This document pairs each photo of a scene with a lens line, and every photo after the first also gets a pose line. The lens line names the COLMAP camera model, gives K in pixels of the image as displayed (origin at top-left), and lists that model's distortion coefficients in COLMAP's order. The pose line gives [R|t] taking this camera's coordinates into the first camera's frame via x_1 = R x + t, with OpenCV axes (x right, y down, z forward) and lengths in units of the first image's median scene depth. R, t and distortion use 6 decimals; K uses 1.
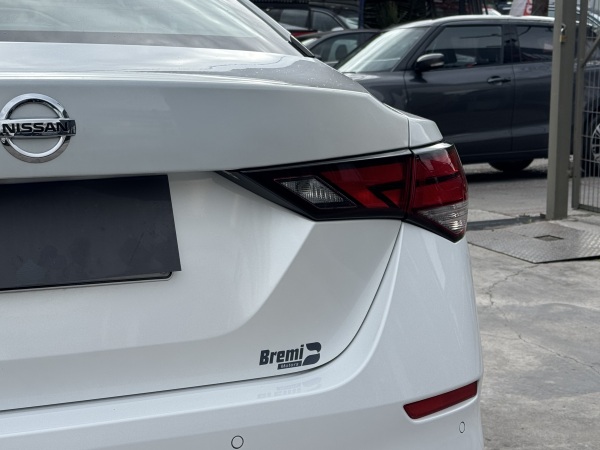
lens RADIAL K [[1237.7, 0, 297.1], [0, 1237.7, 221.6], [0, 0, 1]] dist [0.284761, 0.000000]
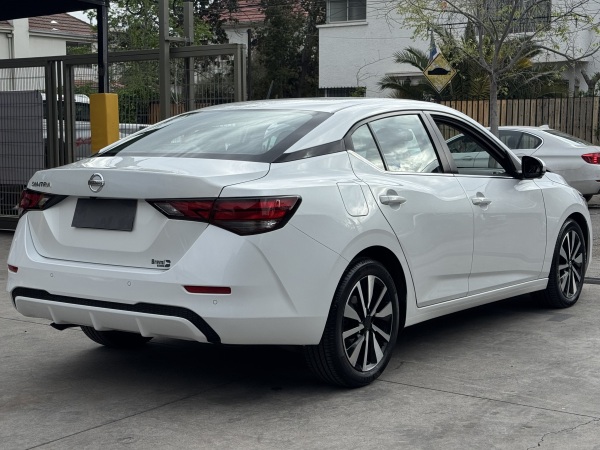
lens RADIAL K [[971.5, 0, 296.6], [0, 971.5, 222.6], [0, 0, 1]] dist [0.105105, 0.000000]
pose [[0.531322, 0.084356, -0.842960, 2.144749], [-0.105460, 0.993876, 0.032987, -0.100512], [0.840580, 0.071372, 0.536964, 0.009731]]
